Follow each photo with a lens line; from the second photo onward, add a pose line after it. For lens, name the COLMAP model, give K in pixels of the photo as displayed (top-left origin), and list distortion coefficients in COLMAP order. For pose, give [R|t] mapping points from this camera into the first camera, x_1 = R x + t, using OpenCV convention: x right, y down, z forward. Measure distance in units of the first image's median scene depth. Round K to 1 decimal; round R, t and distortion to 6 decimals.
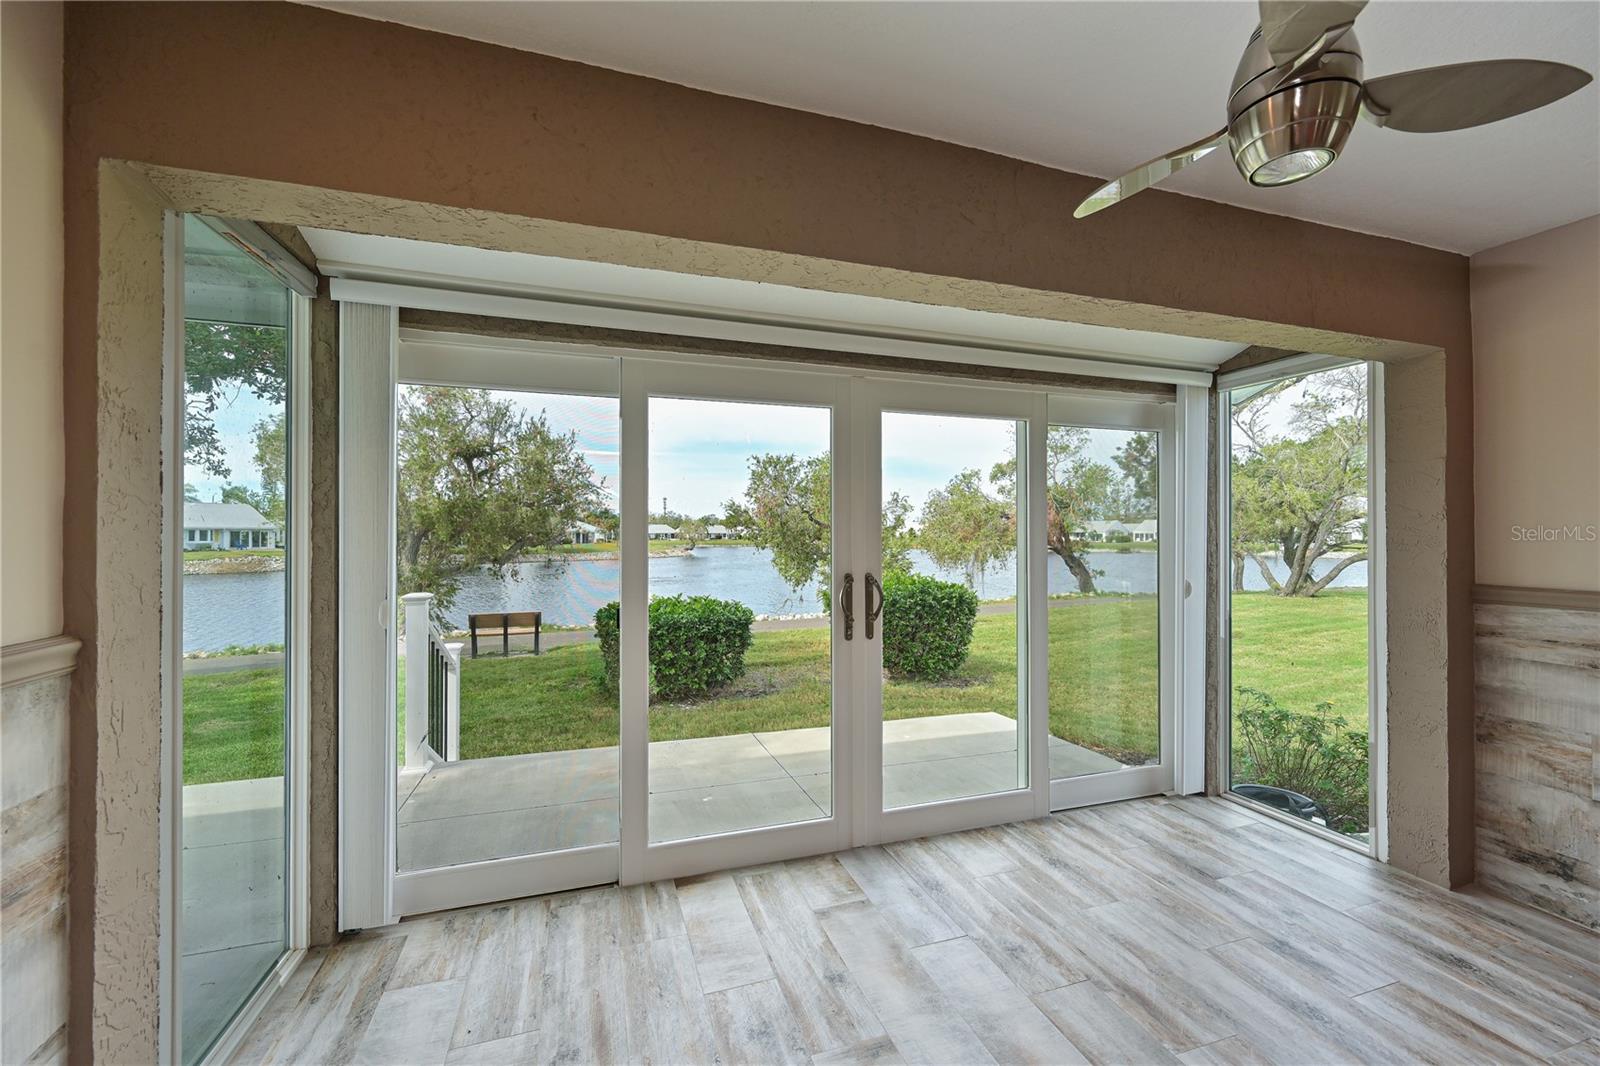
lens RADIAL K [[625.4, 0, 797.7], [0, 625.4, 540.5], [0, 0, 1]] dist [-0.000533, -0.001267]
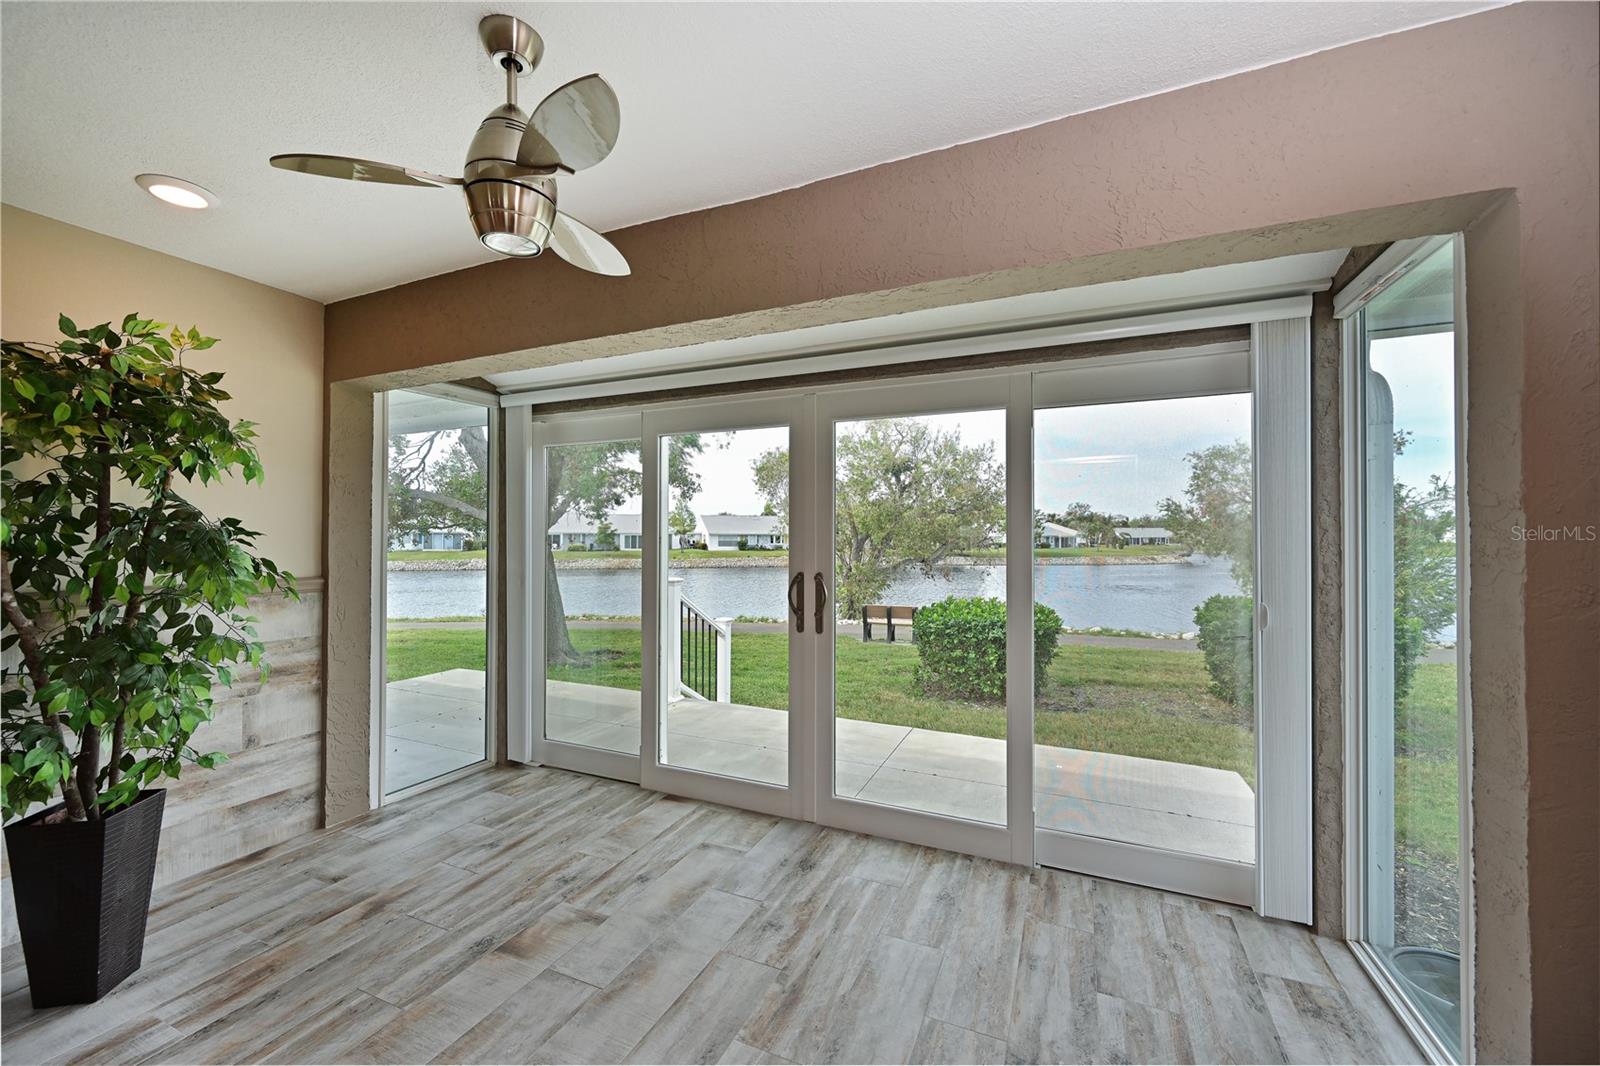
lens RADIAL K [[625.4, 0, 812.0], [0, 625.4, 535.7], [0, 0, 1]] dist [-0.000533, -0.001267]
pose [[0.745647, -0.003152, -0.666334, 0.697314], [-0.006660, 0.999904, -0.012183, 0.001919], [0.666308, 0.013522, 0.745554, 0.151503]]
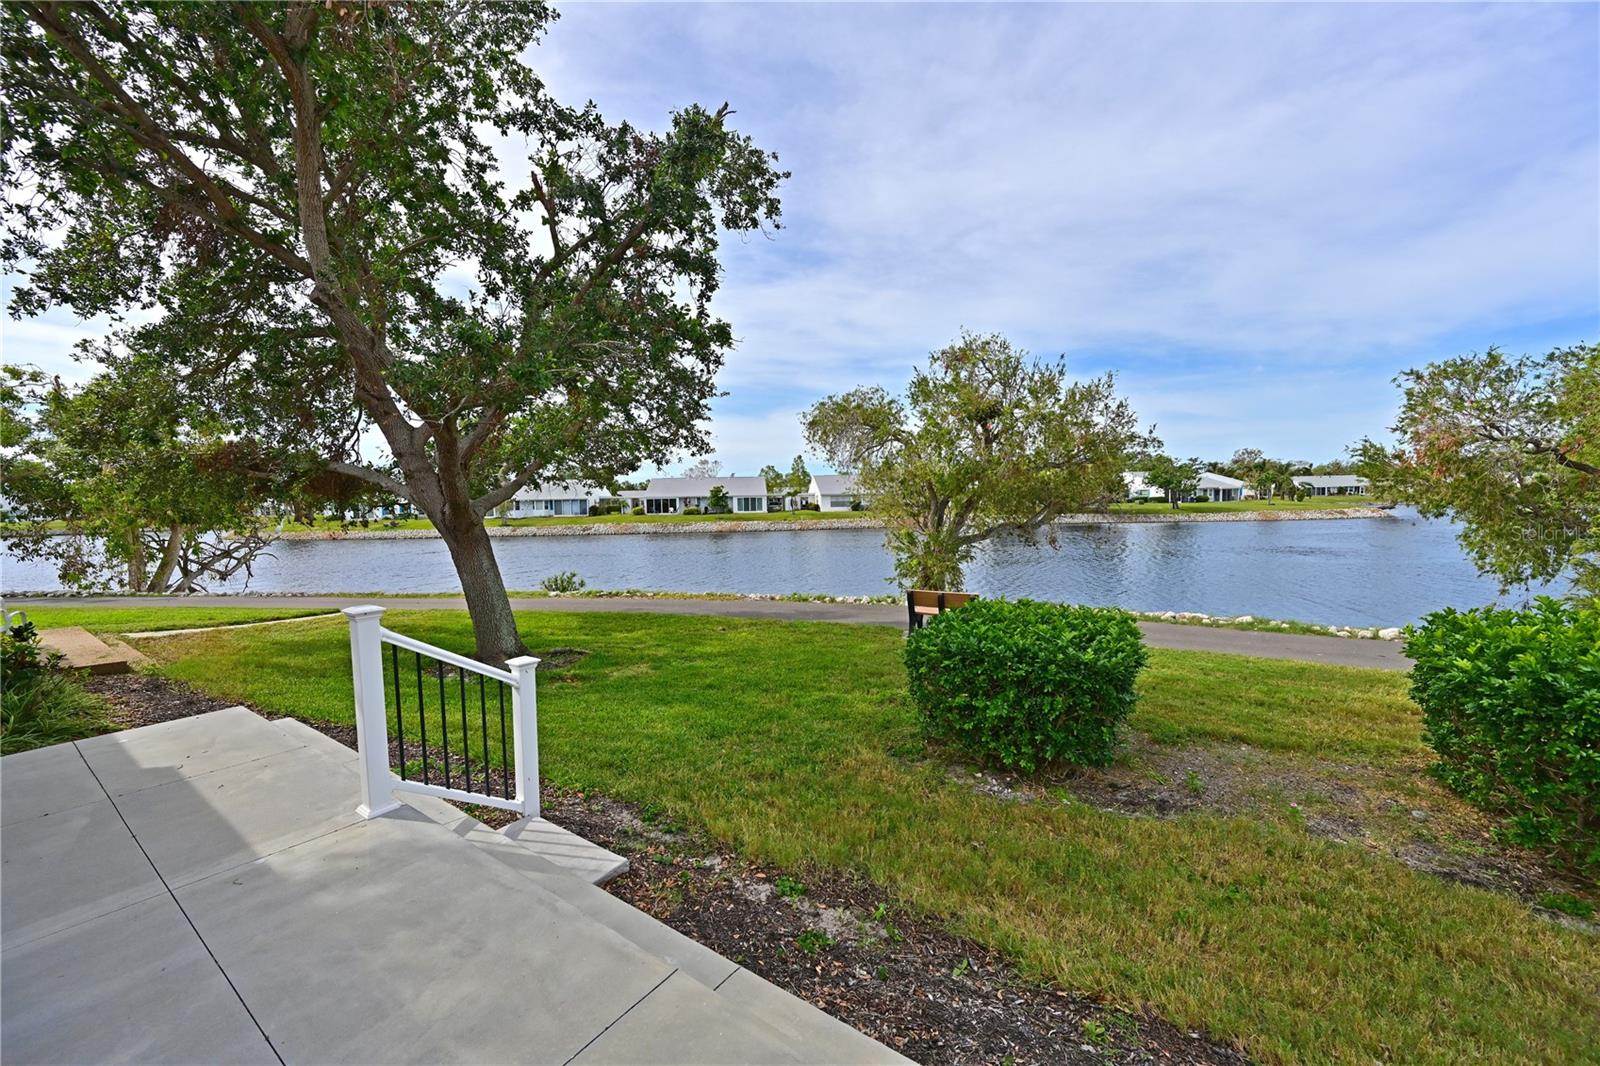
lens RADIAL K [[625.4, 0, 807.0], [0, 625.4, 540.1], [0, 0, 1]] dist [-0.000533, -0.001267]
pose [[0.590873, 0.041123, -0.805716, 0.499812], [0.012677, 0.998104, 0.060238, -0.054734], [0.806665, -0.045807, 0.589231, 1.116336]]
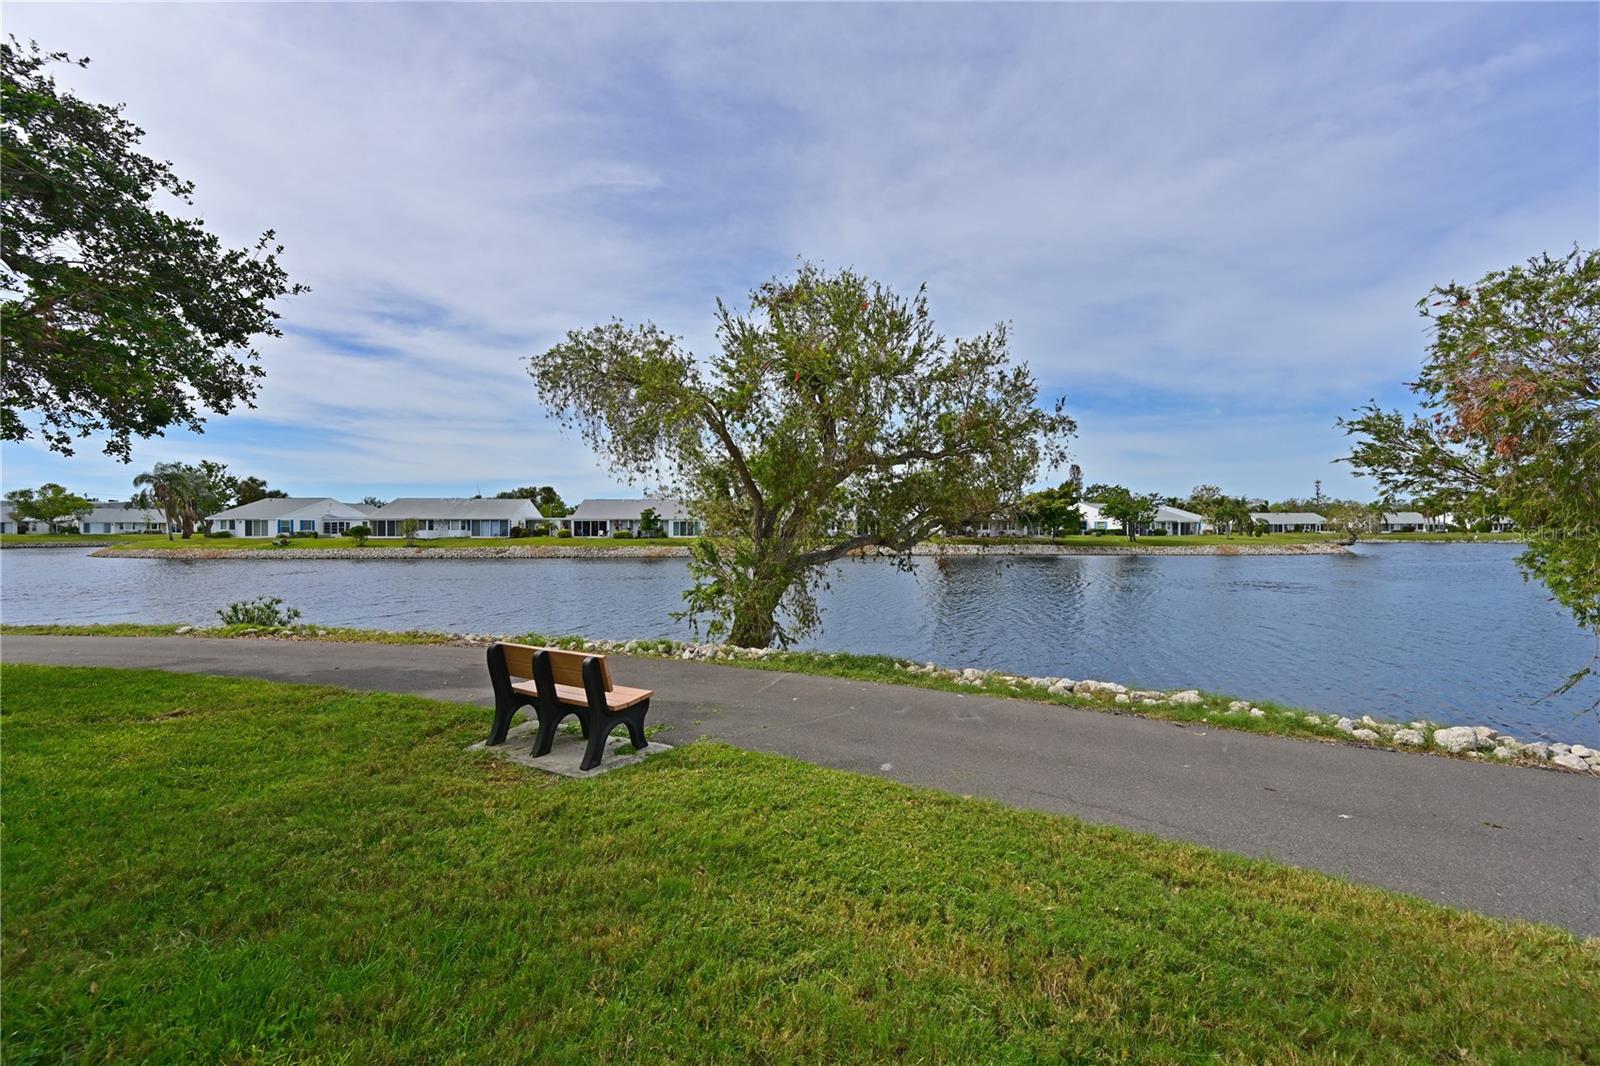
lens RADIAL K [[625.4, 0, 802.7], [0, 625.4, 533.0], [0, 0, 1]] dist [-0.000533, -0.001267]
pose [[0.621239, 0.004020, -0.783610, -0.103463], [-0.005302, 0.999986, 0.000926, 0.126158], [0.783603, 0.003579, 0.621252, 3.094860]]
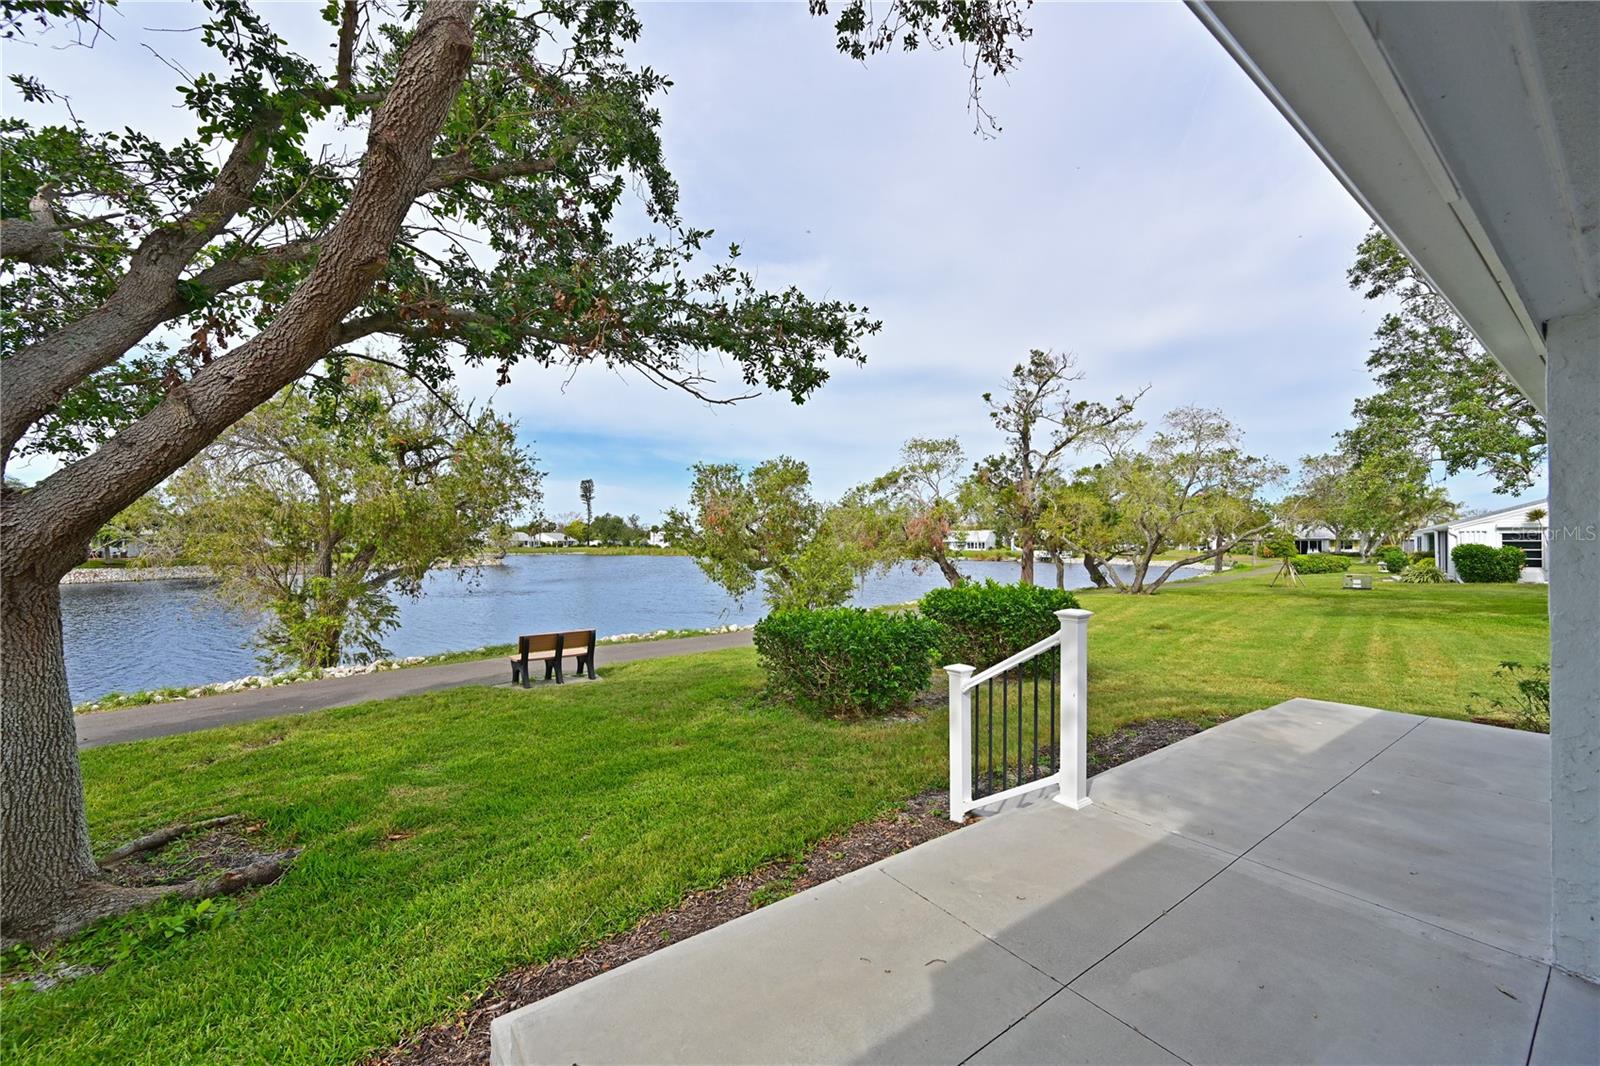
lens RADIAL K [[625.4, 0, 791.5], [0, 625.4, 535.1], [0, 0, 1]] dist [-0.000533, -0.001267]
pose [[0.954003, 0.008272, 0.299684, -1.490962], [-0.001706, 0.999753, -0.022165, -0.006683], [-0.299793, 0.020635, 0.953781, 0.240105]]
